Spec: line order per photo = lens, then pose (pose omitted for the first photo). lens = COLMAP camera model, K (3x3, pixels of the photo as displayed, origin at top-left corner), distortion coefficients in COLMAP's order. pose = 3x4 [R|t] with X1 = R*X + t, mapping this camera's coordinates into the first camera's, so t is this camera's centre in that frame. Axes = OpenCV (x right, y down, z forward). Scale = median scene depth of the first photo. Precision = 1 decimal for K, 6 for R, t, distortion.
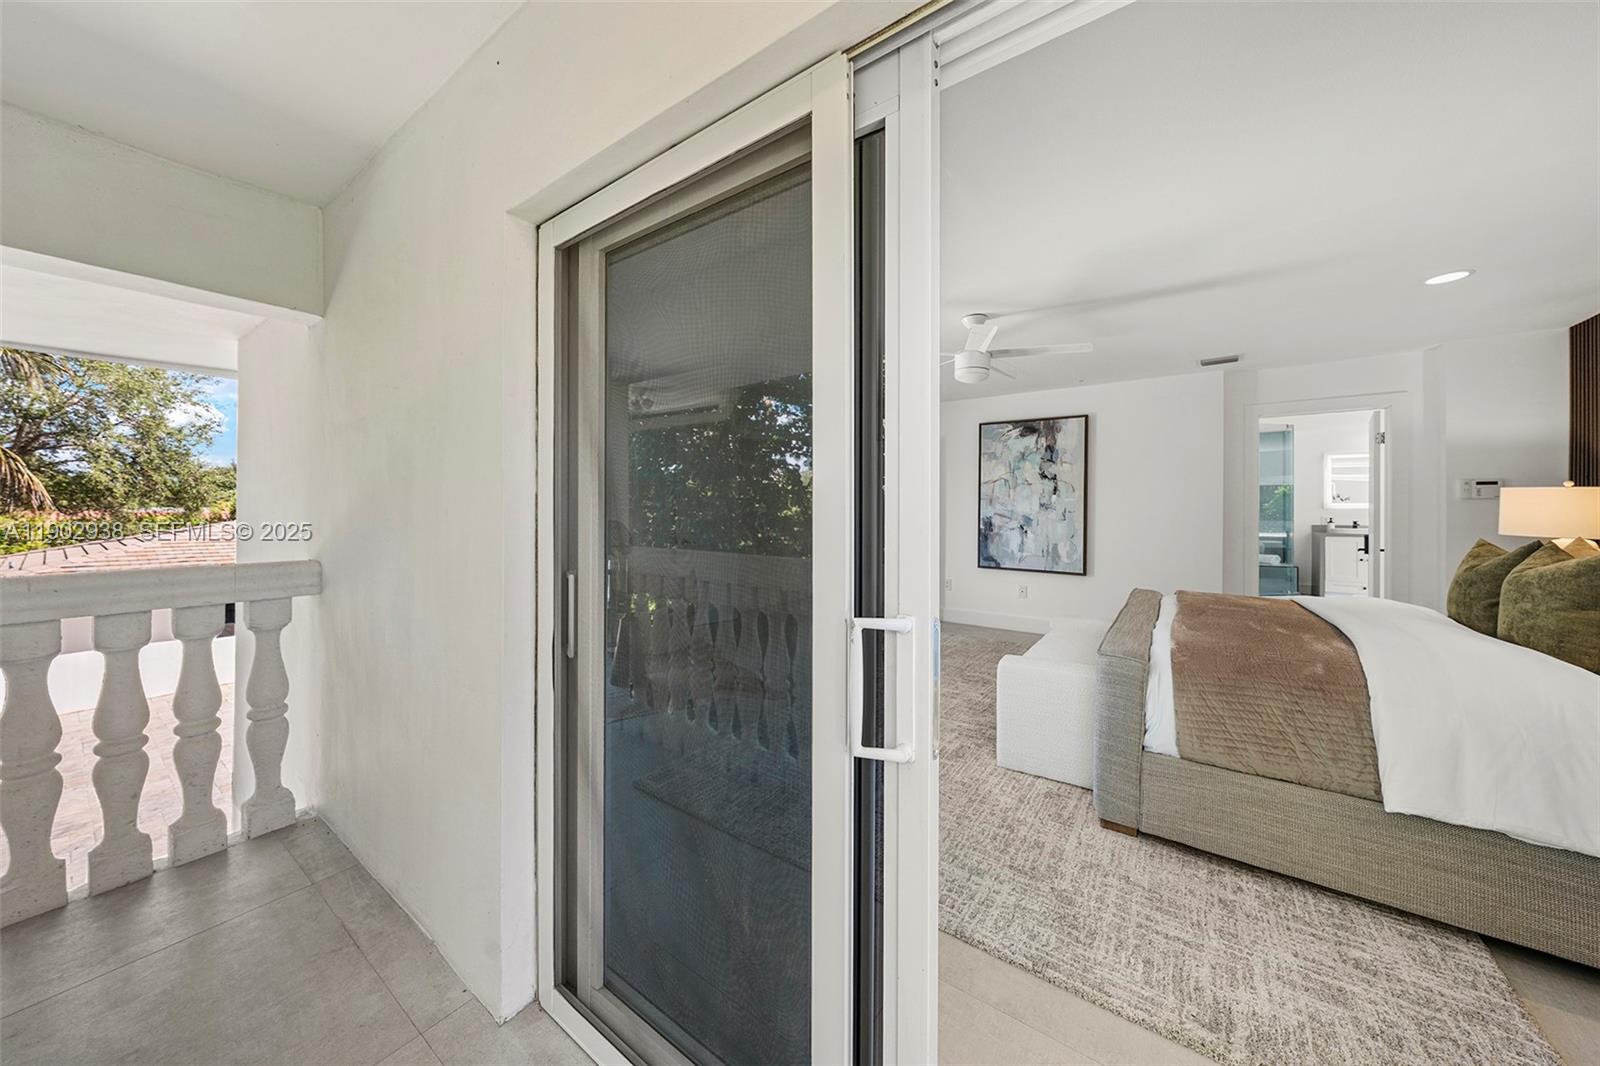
lens RADIAL K [[551.8, 0, 797.1], [0, 551.8, 519.2], [0, 0, 1]] dist [-0.001037, -0.000068]
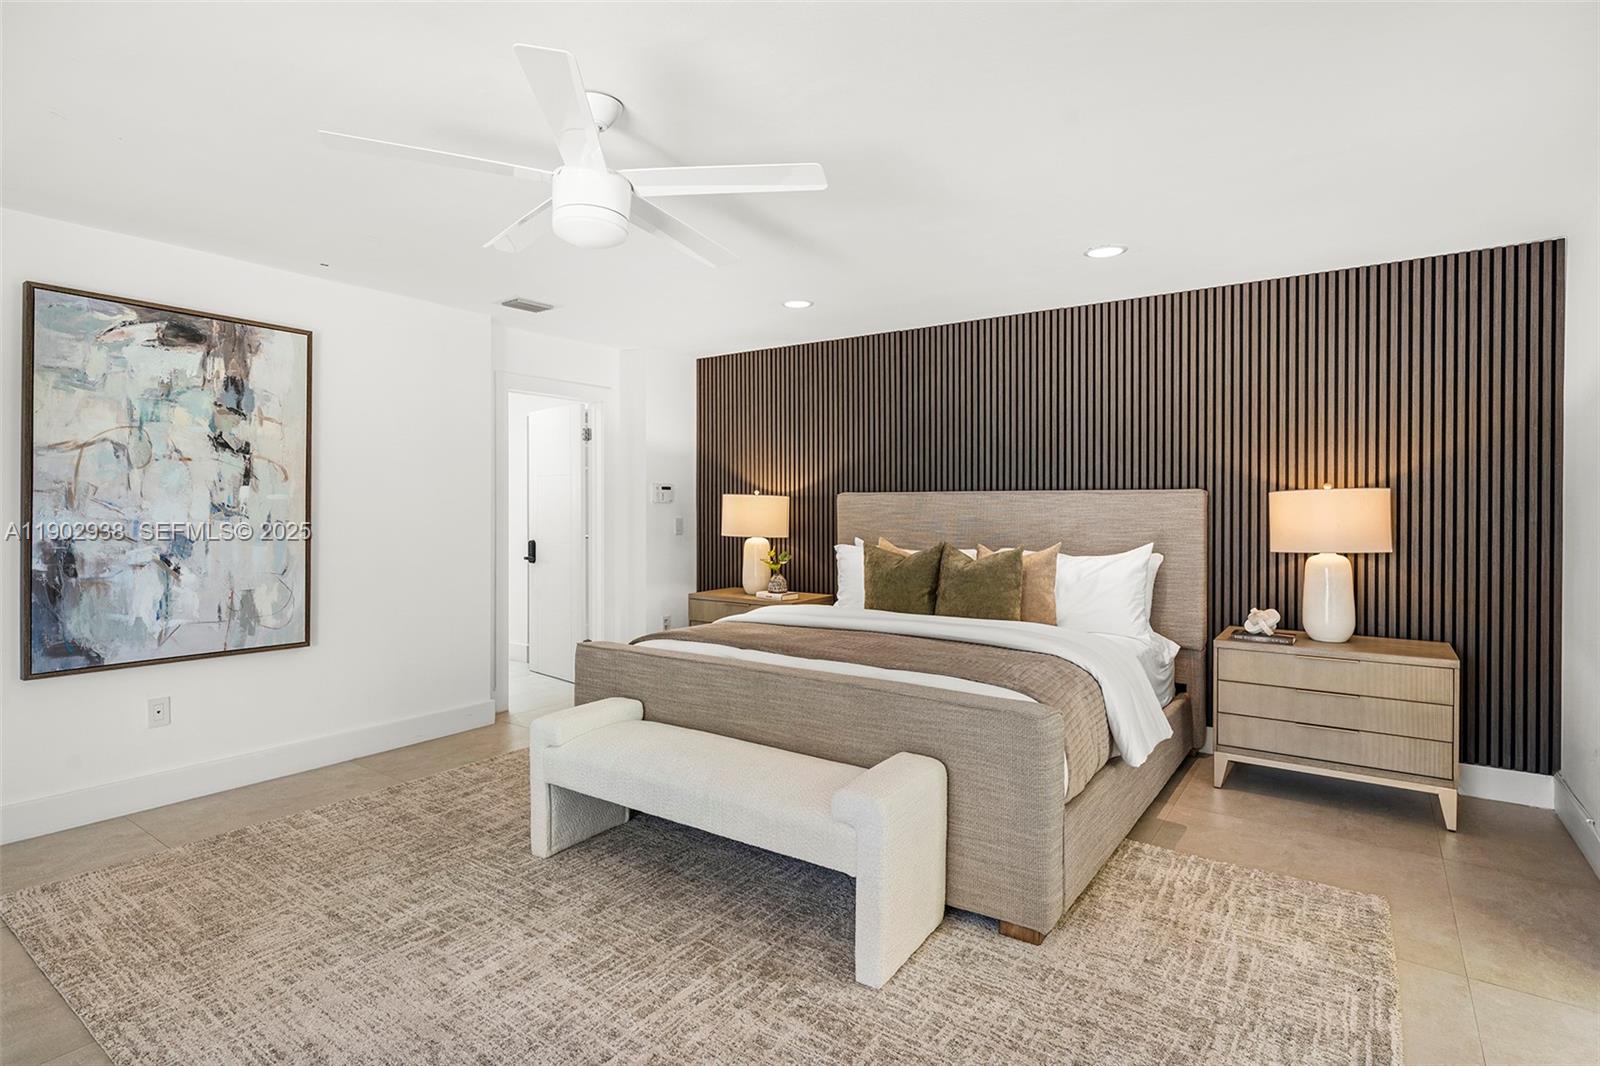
lens RADIAL K [[801.8, 0, 797.8], [0, 801.8, 517.9], [0, 0, 1]] dist [-0.005911, -0.000224]
pose [[-0.009709, -0.015973, 0.999825, -0.211947], [0.015307, 0.999753, 0.016121, -0.020372], [-0.999836, 0.015461, -0.009462, 0.530573]]
